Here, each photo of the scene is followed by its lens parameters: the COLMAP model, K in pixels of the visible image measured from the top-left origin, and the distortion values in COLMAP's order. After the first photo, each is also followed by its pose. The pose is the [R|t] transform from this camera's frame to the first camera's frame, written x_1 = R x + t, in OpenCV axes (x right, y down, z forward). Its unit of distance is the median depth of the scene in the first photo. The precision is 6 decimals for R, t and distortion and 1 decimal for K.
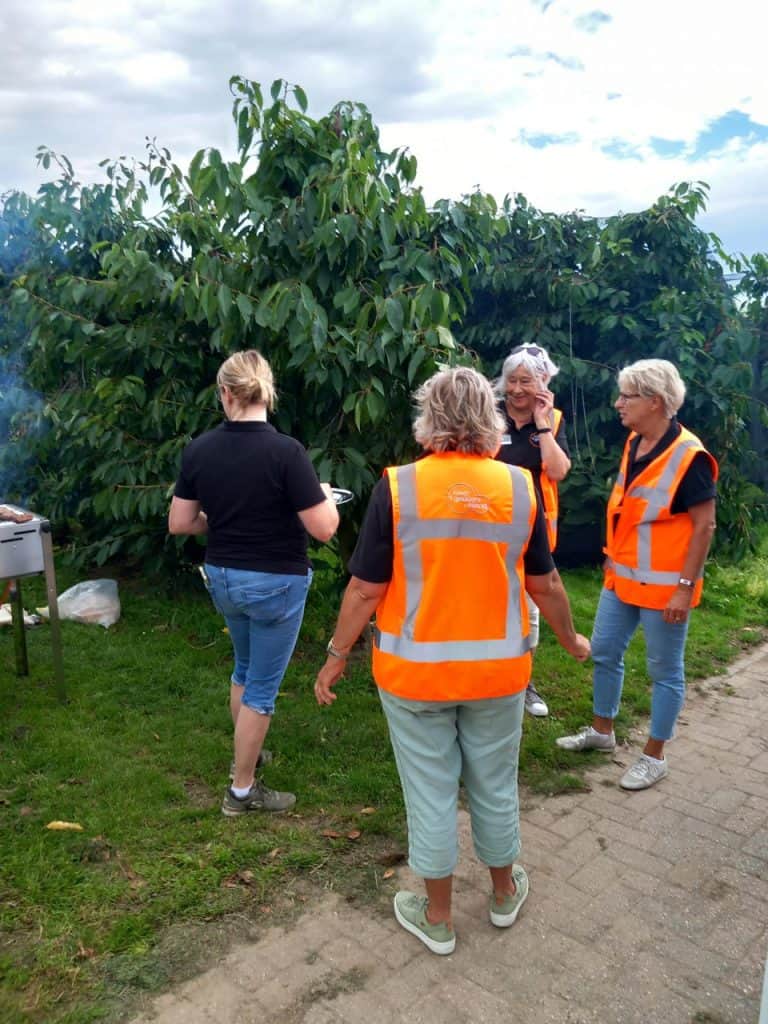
lens RADIAL K [[868.4, 0, 382.9], [0, 868.4, 545.9], [0, 0, 1]] dist [0.136262, -0.512038]
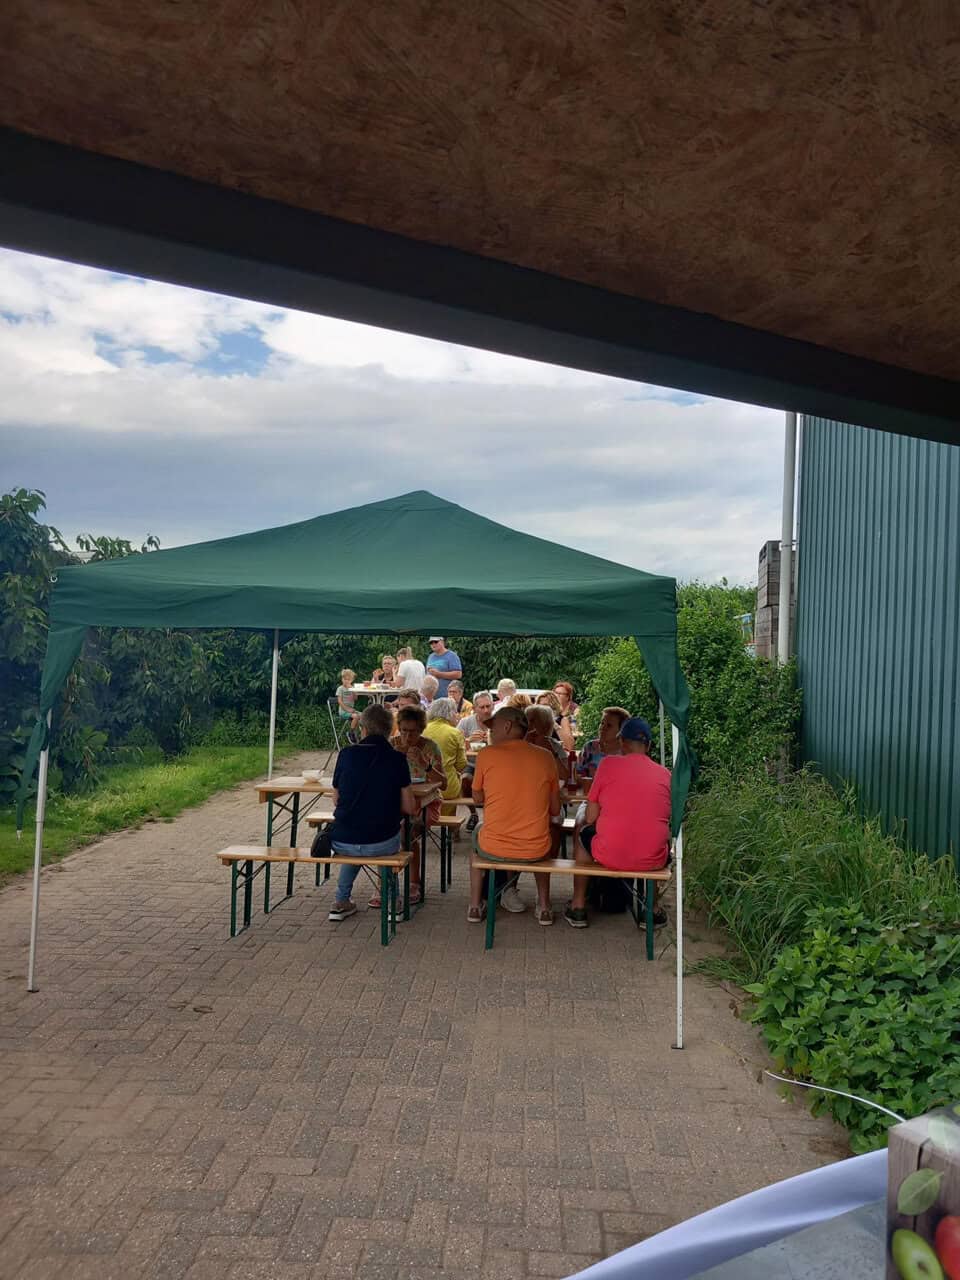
lens RADIAL K [[1055.6, 0, 480.0], [0, 1055.6, 640.0], [0, 0, 1]] dist [-0.003795, -0.000013]
pose [[0.772394, 0.003501, 0.635134, -0.104814], [0.112756, 0.983345, -0.142544, 0.080713], [-0.625055, 0.181715, 0.759135, -0.508906]]
